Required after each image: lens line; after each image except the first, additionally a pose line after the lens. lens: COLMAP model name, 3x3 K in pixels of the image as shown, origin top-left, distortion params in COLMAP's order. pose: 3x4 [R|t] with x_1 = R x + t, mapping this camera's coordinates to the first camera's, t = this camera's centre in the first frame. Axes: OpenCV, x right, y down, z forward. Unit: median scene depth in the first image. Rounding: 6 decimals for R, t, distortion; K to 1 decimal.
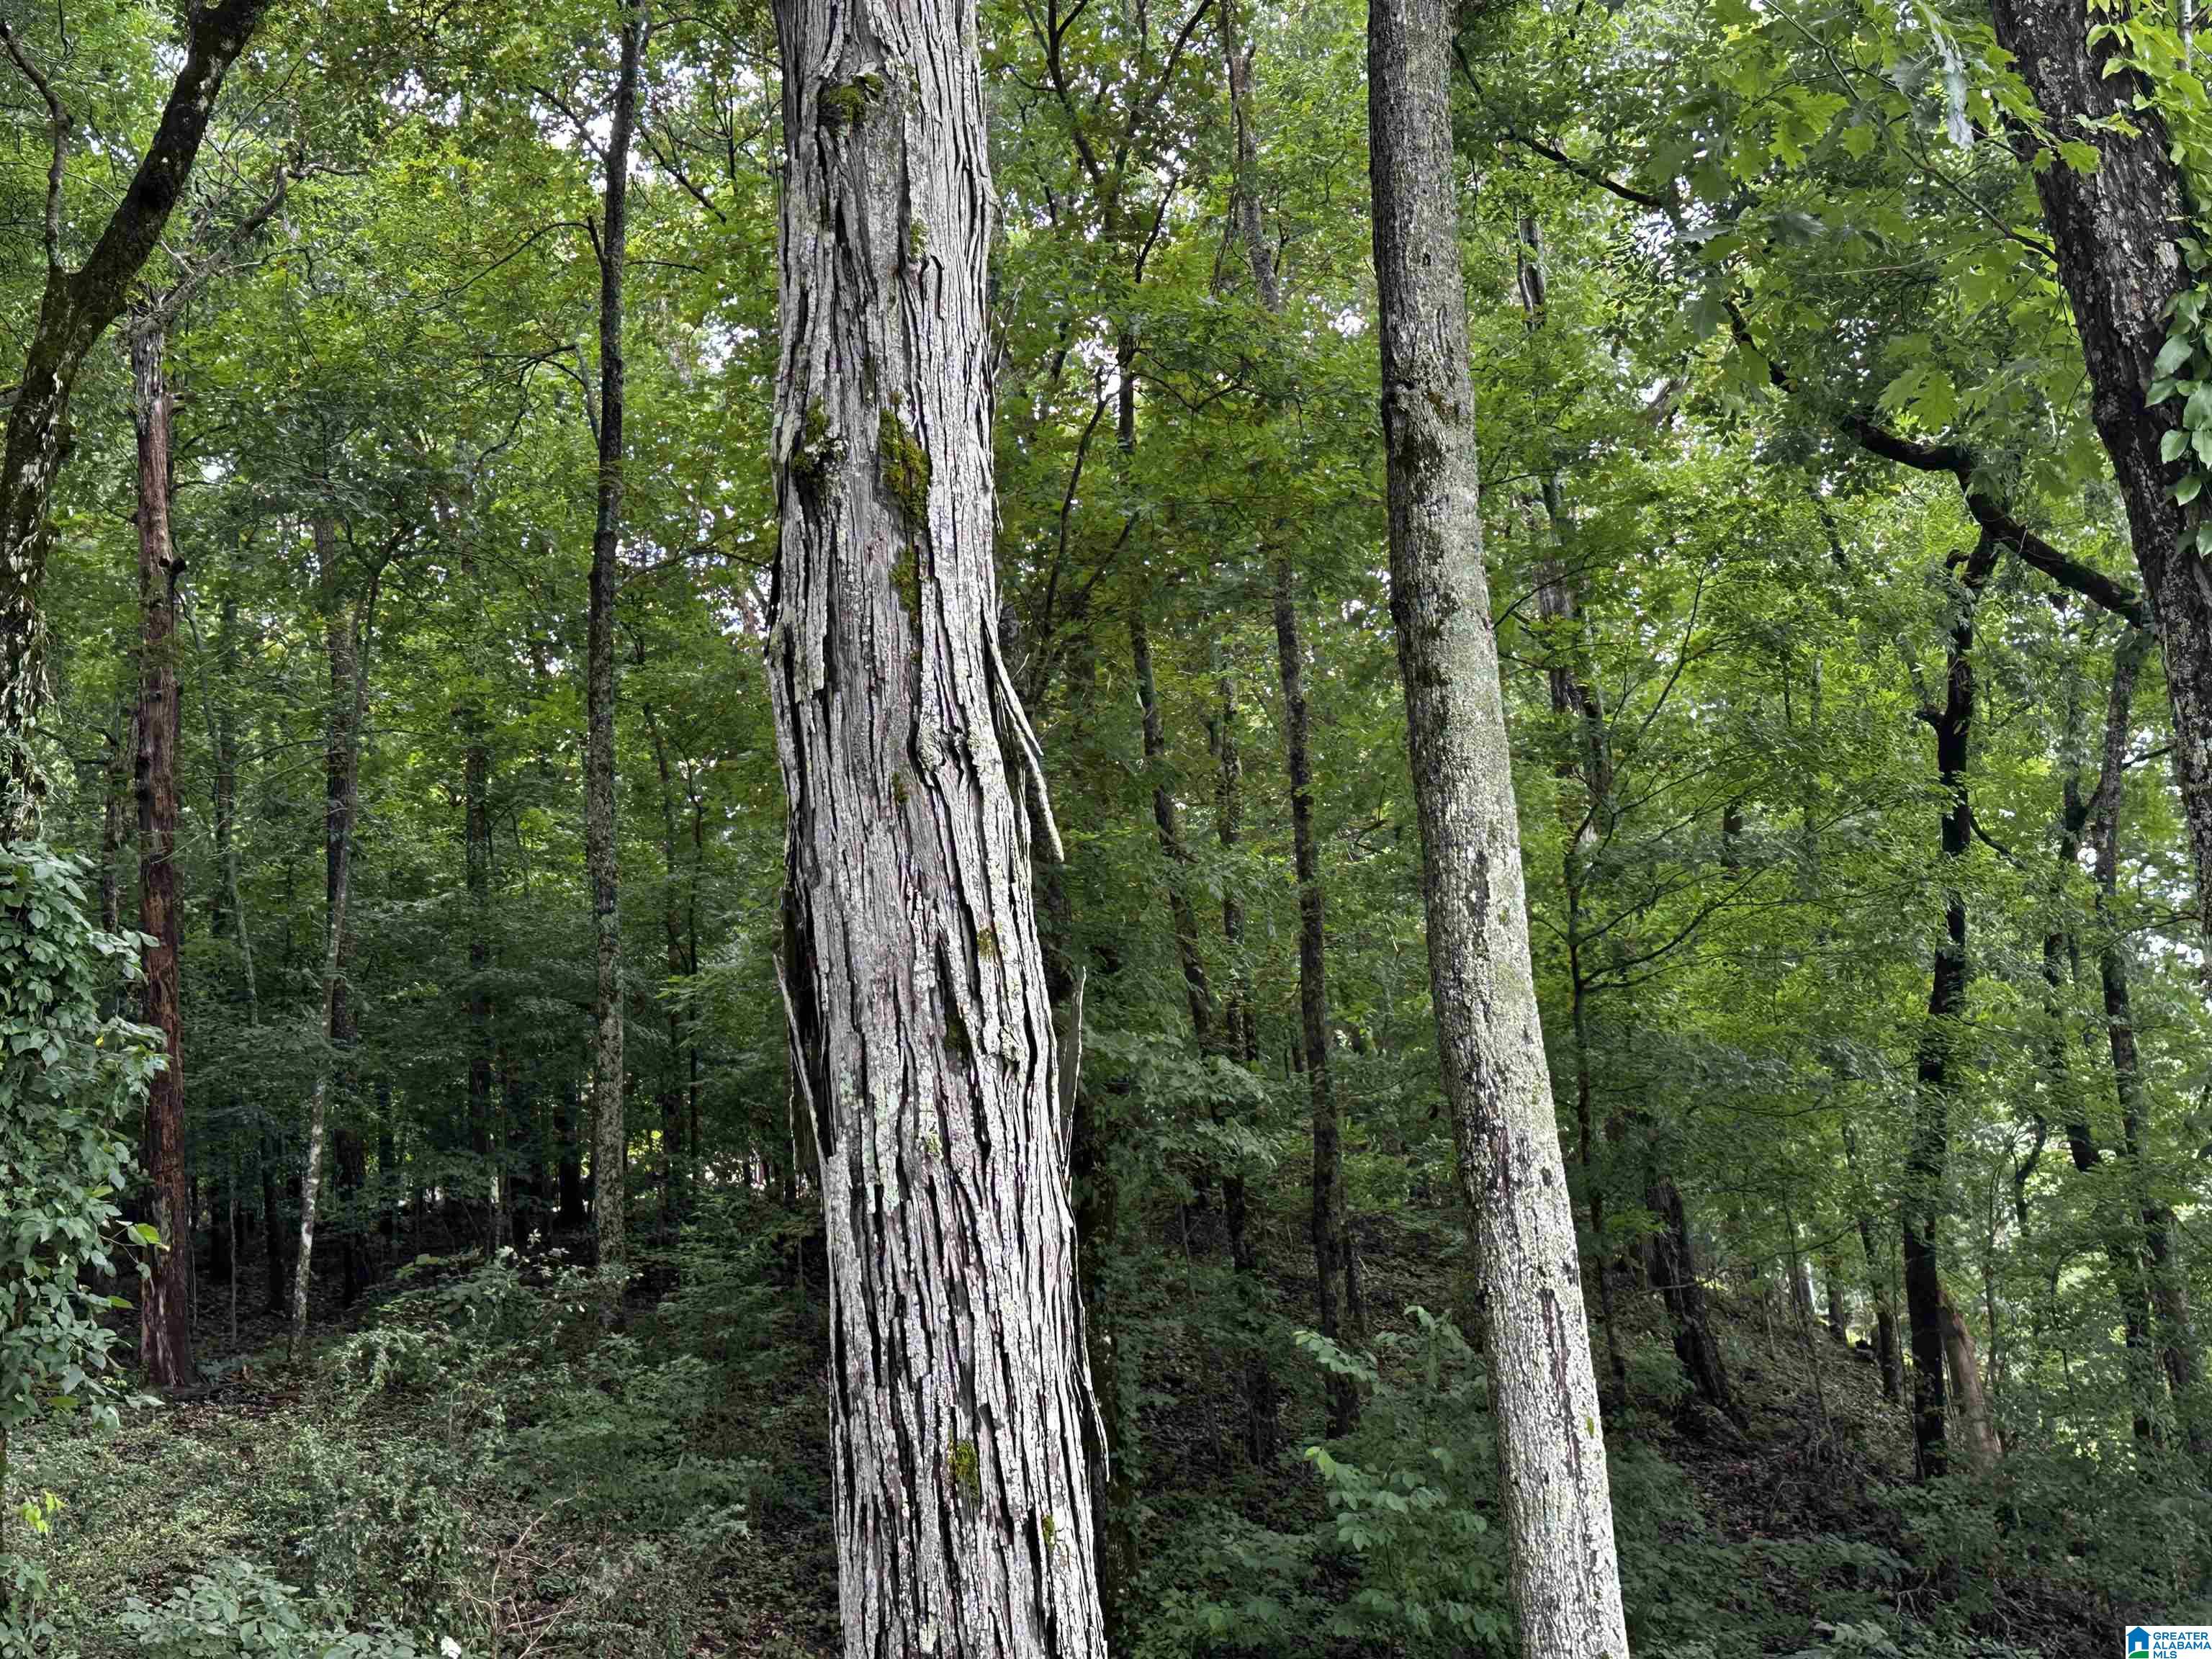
lens RADIAL K [[2687.2, 0, 1106.0], [0, 2687.2, 829.5], [0, 0, 1]] dist [0.253286, -0.680369]
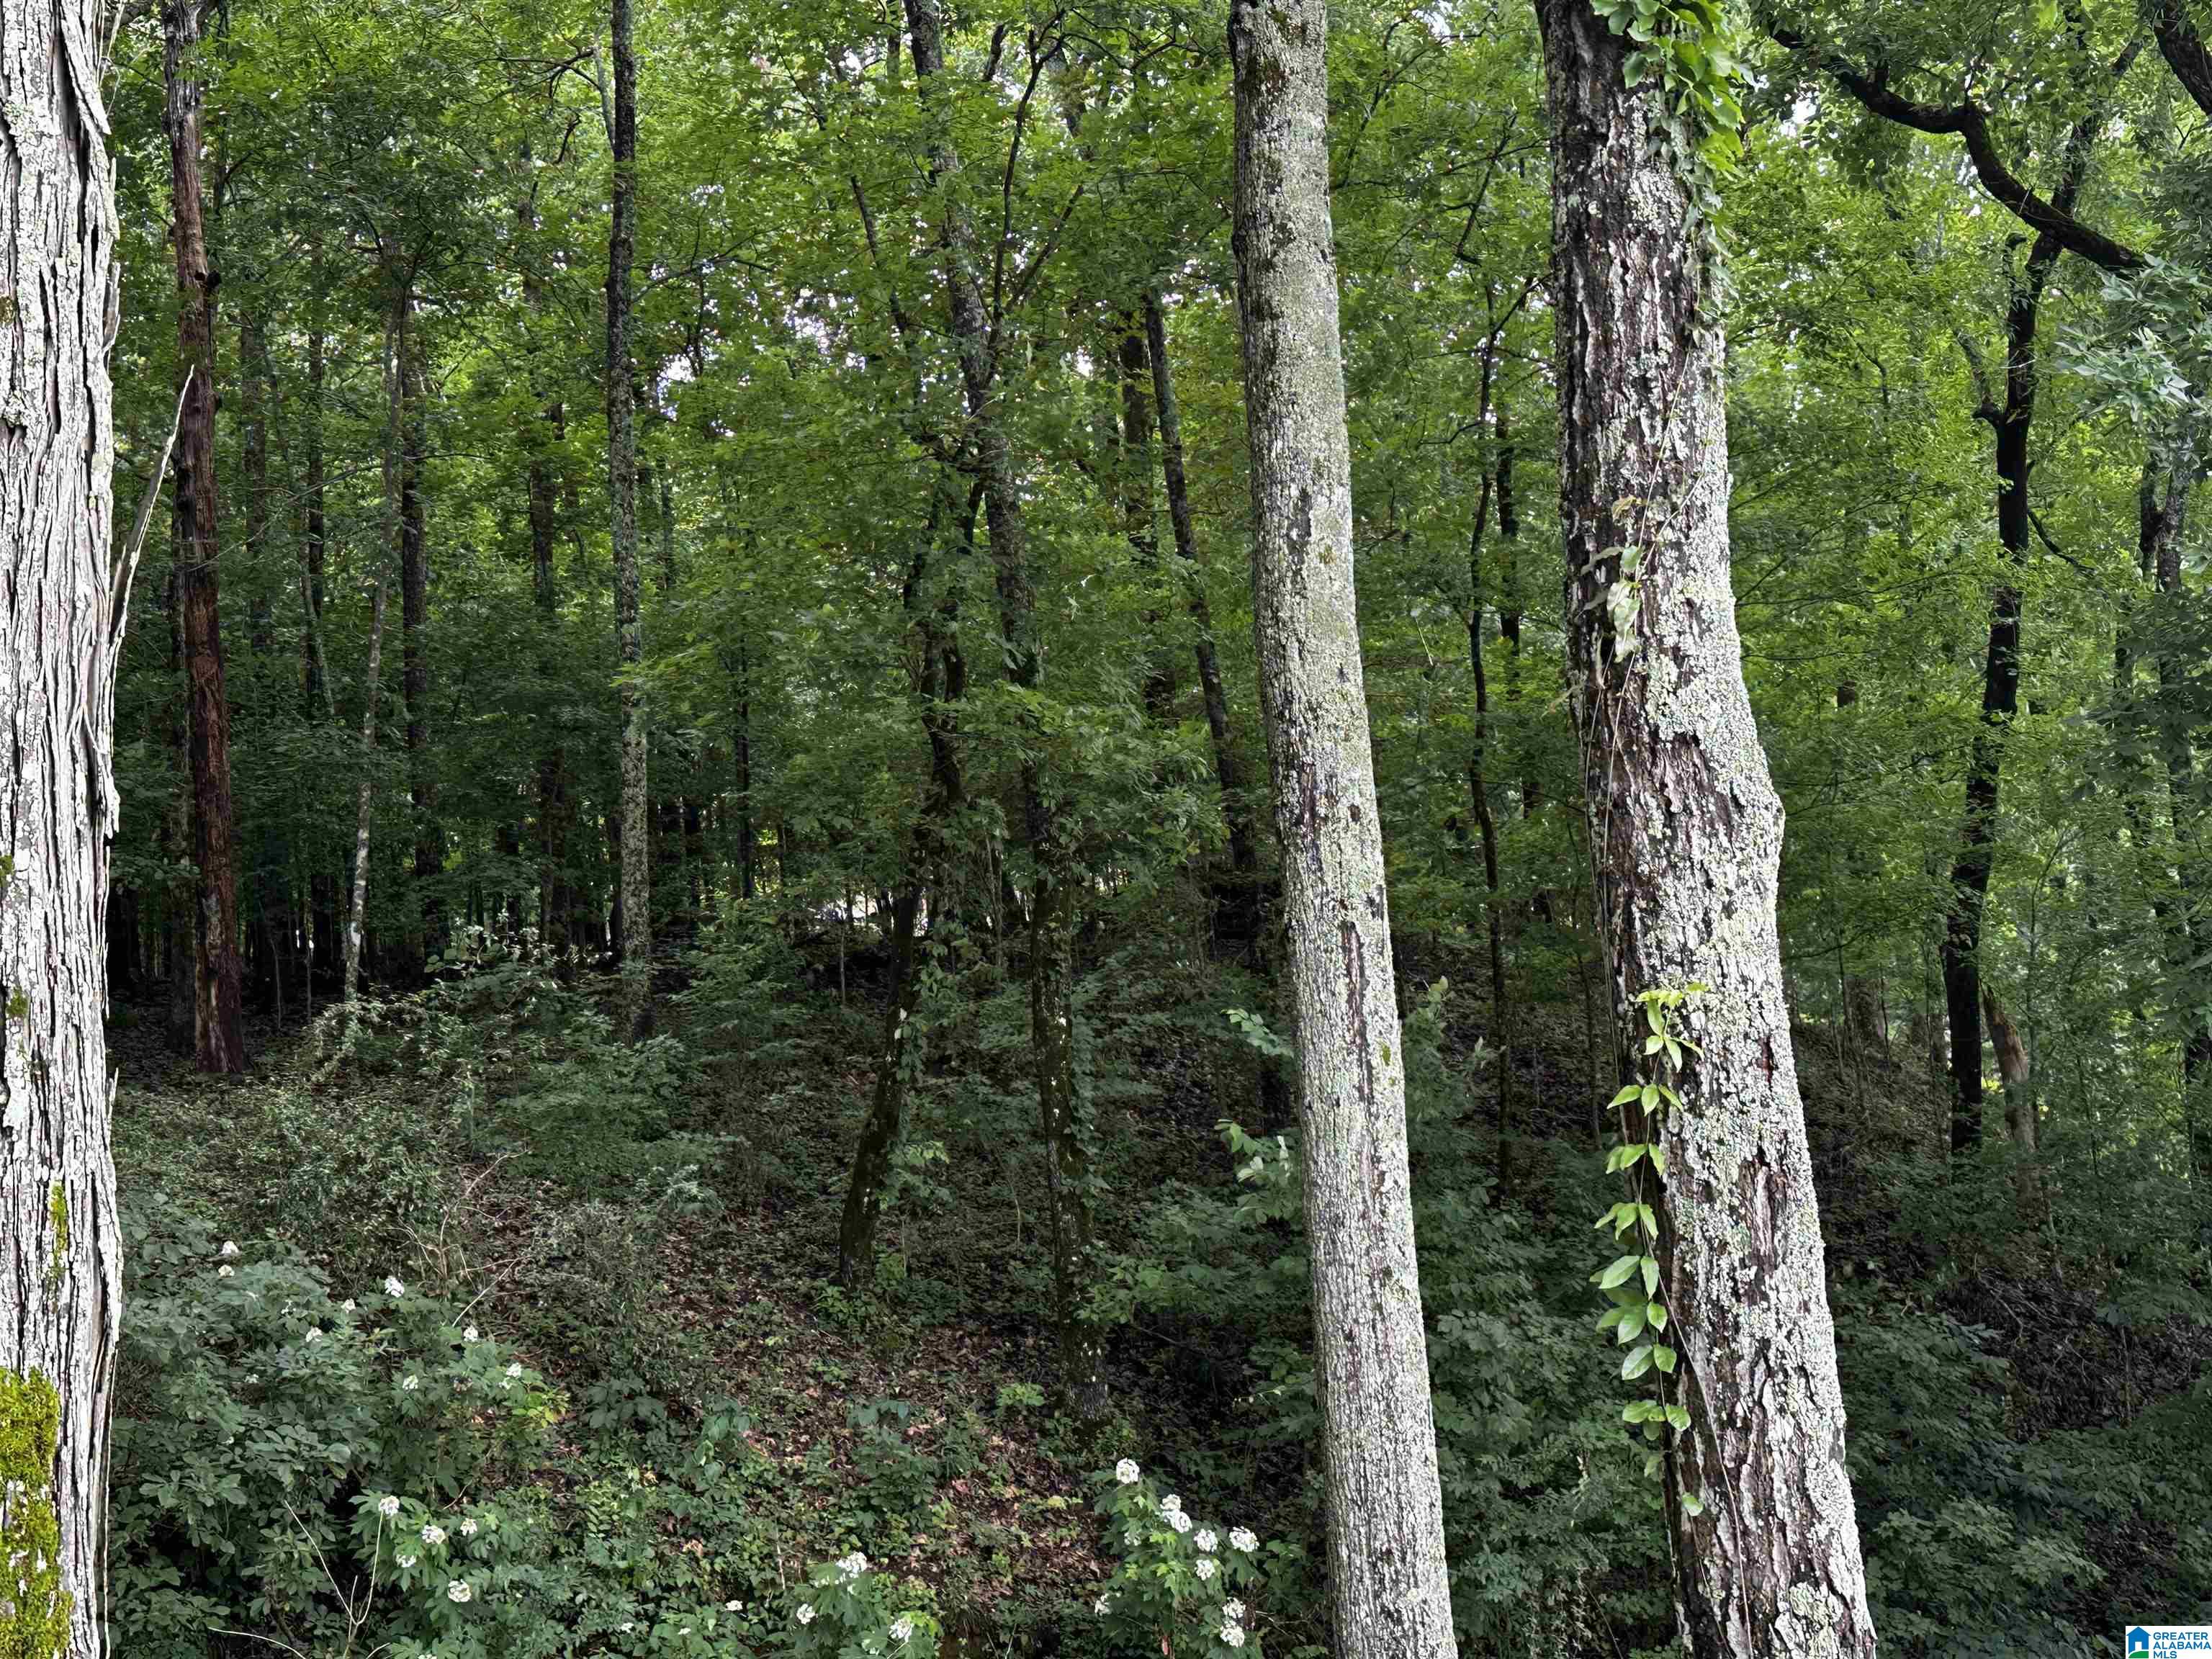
lens RADIAL K [[2695.6, 0, 1024.6], [0, 2695.6, 826.7], [0, 0, 1]] dist [0.154523, 0.025103]
pose [[0.996948, 0.001152, -0.078056, 0.120730], [0.006087, 0.995700, 0.092436, 0.041122], [0.077827, -0.092629, 0.992654, 0.003443]]
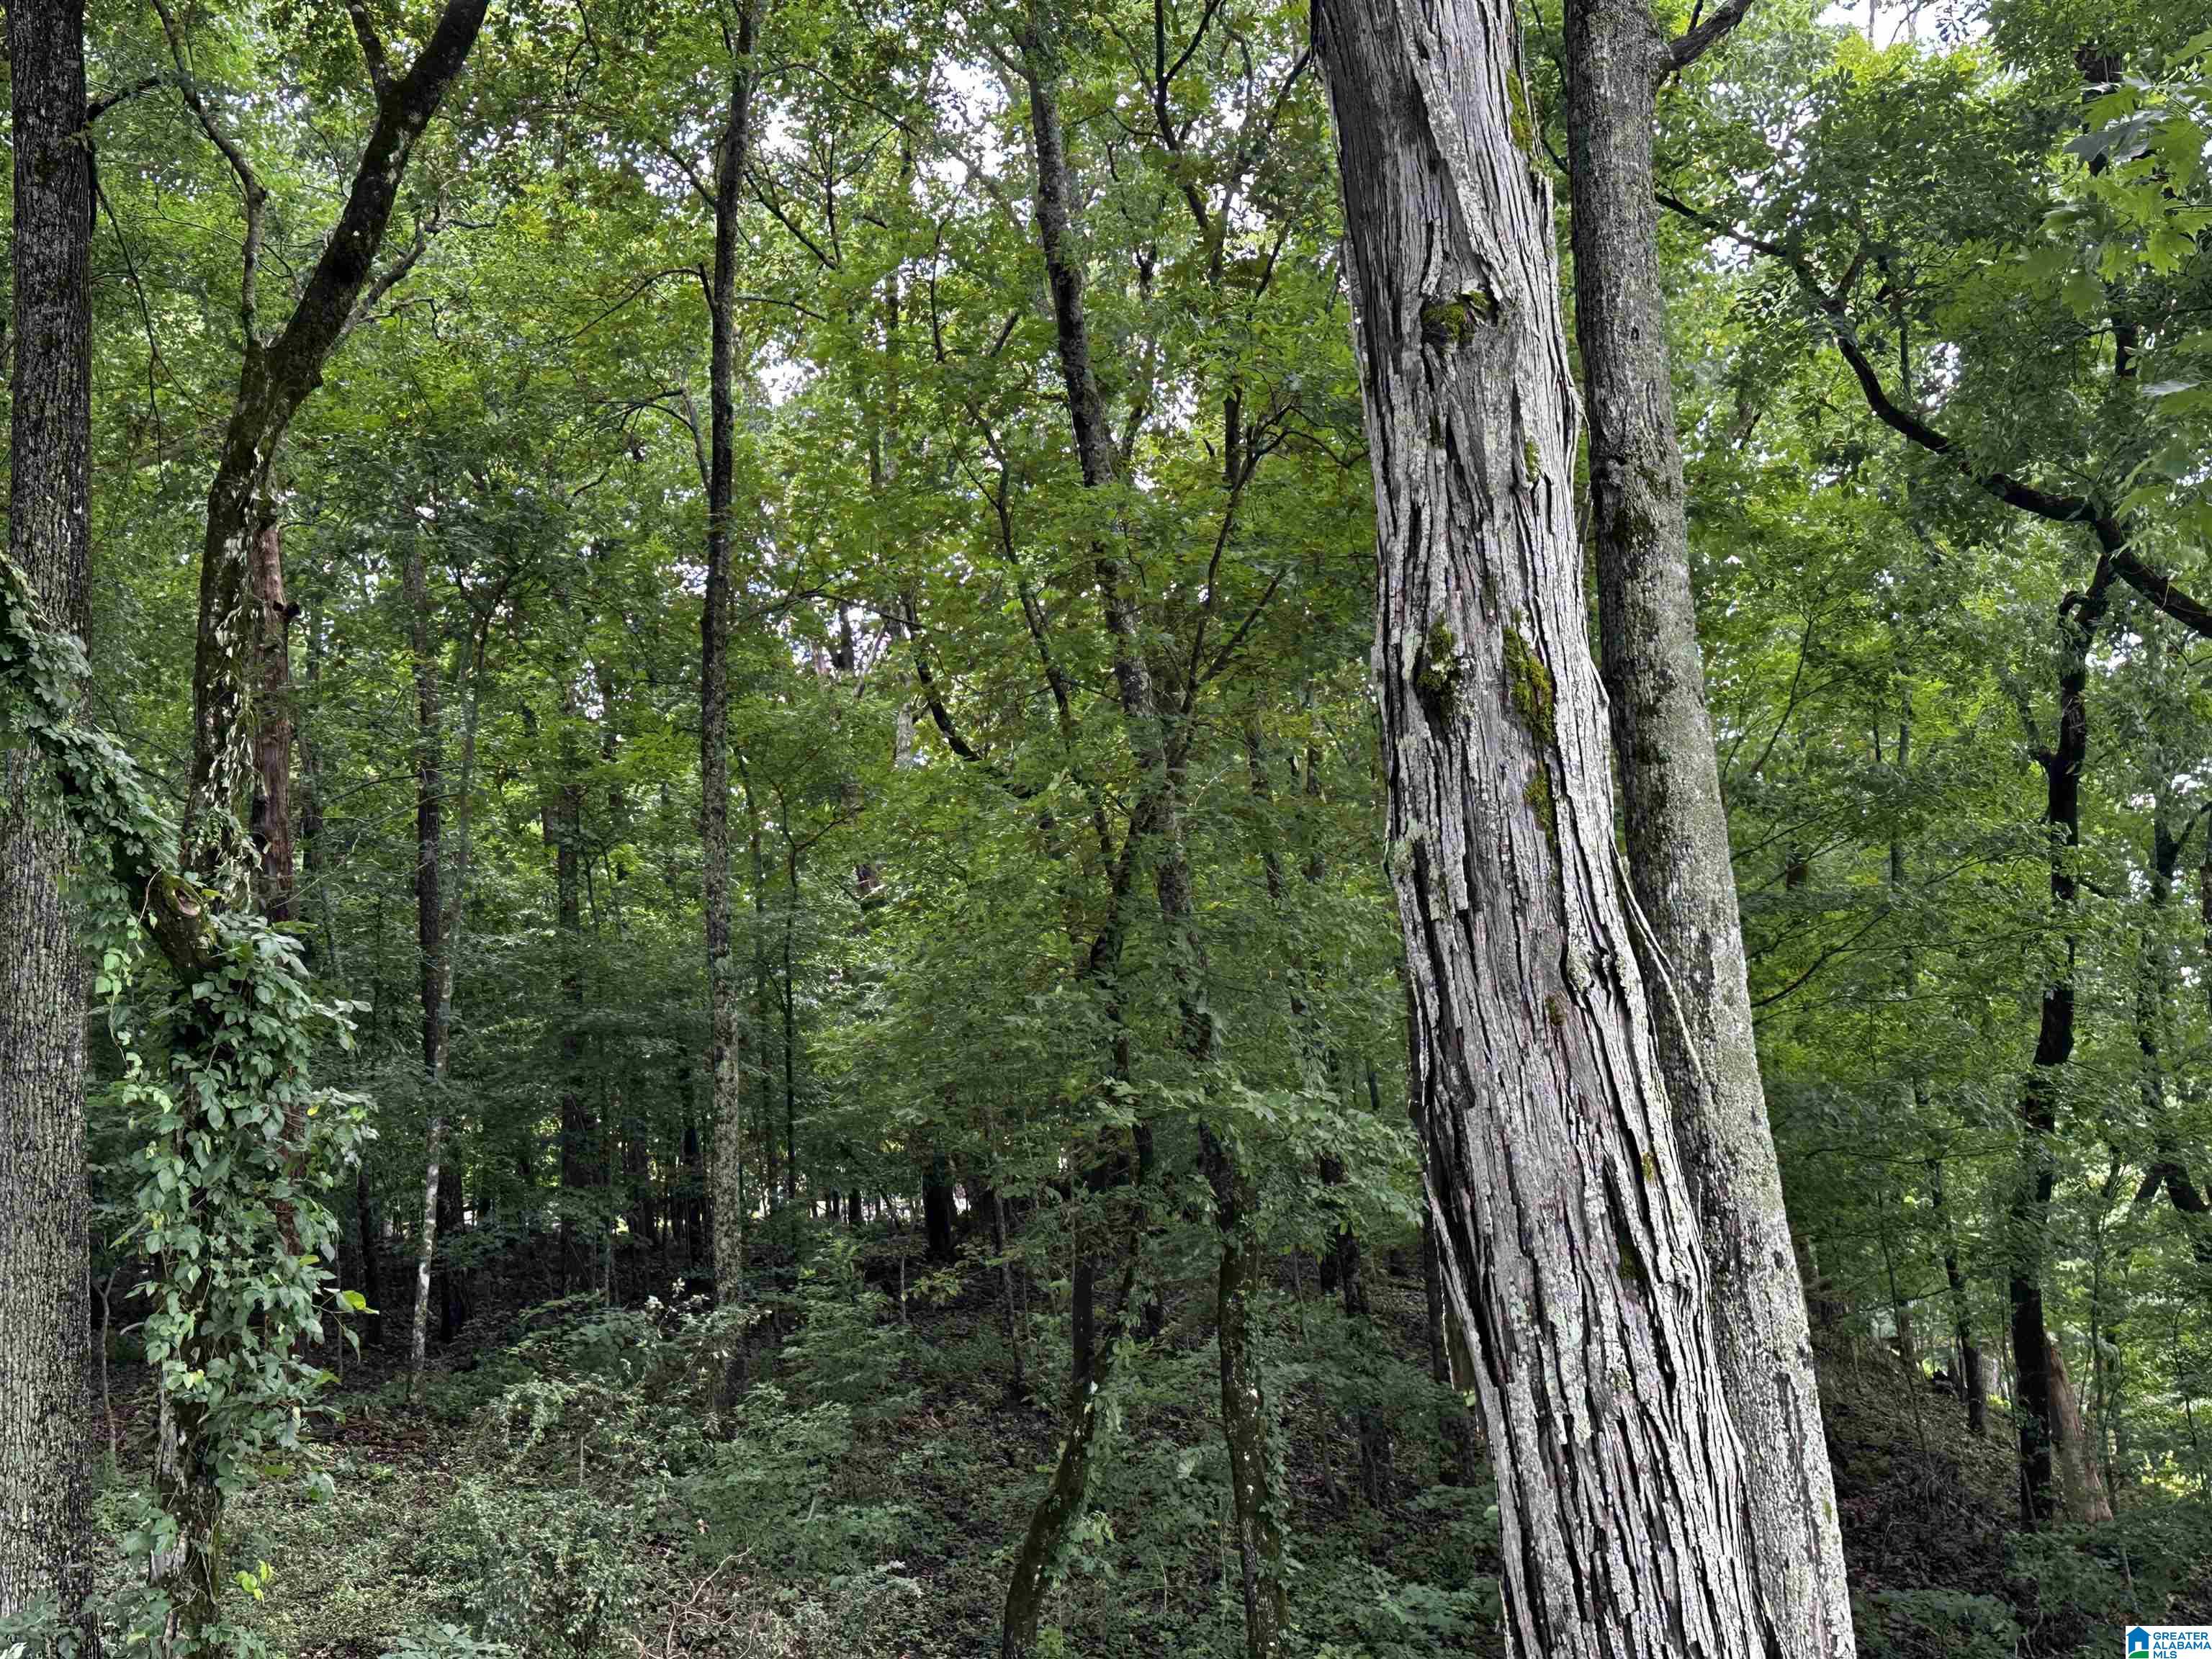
lens RADIAL K [[2682.9, 0, 1124.3], [0, 2682.9, 860.6], [0, 0, 1]] dist [0.268161, -0.734082]
pose [[0.999942, -0.000866, -0.010730, -0.068292], [0.000902, 0.999994, 0.003377, -0.022648], [0.010727, -0.003386, 0.999937, -0.004647]]
